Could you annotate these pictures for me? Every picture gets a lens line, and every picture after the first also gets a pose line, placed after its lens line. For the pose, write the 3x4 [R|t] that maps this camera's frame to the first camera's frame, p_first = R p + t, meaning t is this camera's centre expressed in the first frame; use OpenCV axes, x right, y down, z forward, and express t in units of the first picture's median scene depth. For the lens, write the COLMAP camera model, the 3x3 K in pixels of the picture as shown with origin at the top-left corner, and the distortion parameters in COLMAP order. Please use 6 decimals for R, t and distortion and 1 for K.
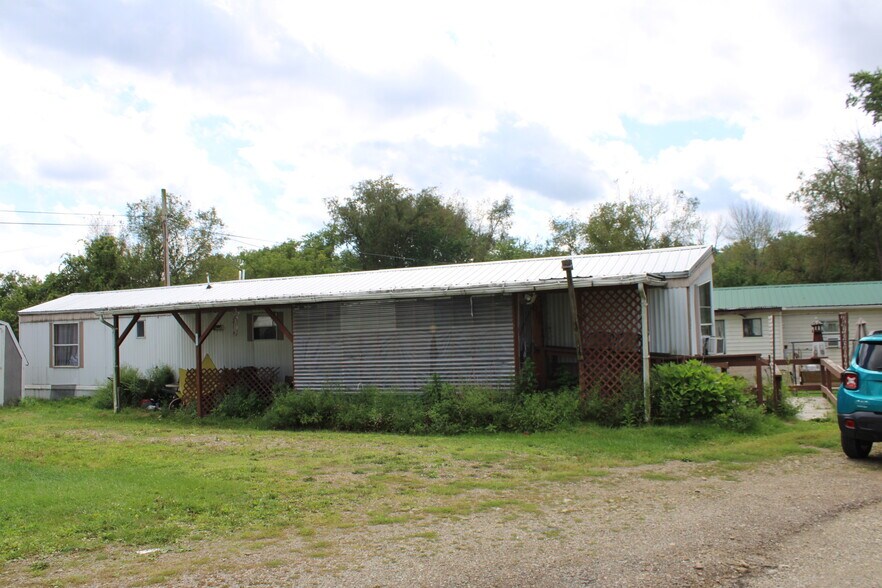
lens RADIAL K [[744.5, 0, 427.8], [0, 744.5, 303.2], [0, 0, 1]] dist [-0.168846, 0.160468]
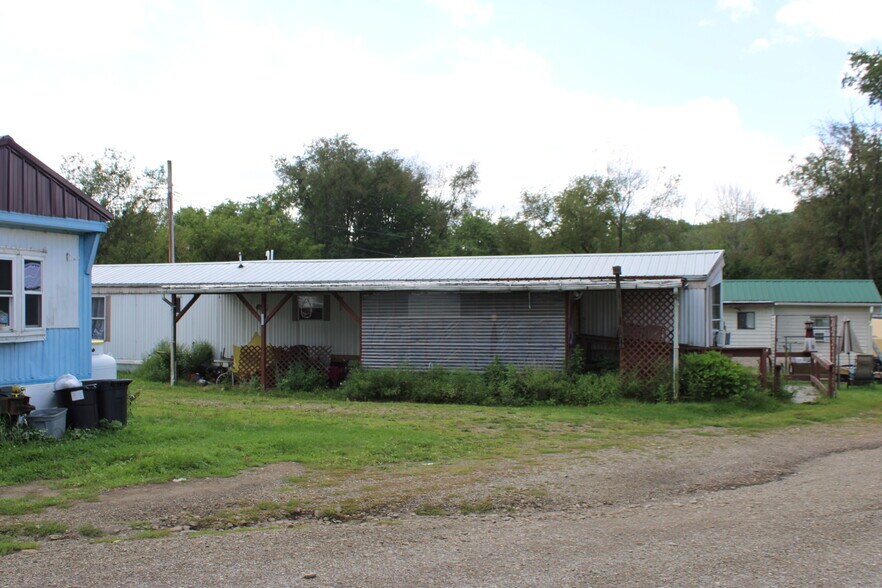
lens RADIAL K [[895.3, 0, 411.3], [0, 895.3, 307.2], [0, 0, 1]] dist [-0.135190, 0.172377]
pose [[0.995787, 0.030708, 0.086406, -0.185503], [-0.034336, 0.998577, 0.040815, -0.026319], [-0.085030, -0.043610, 0.995424, -0.295250]]
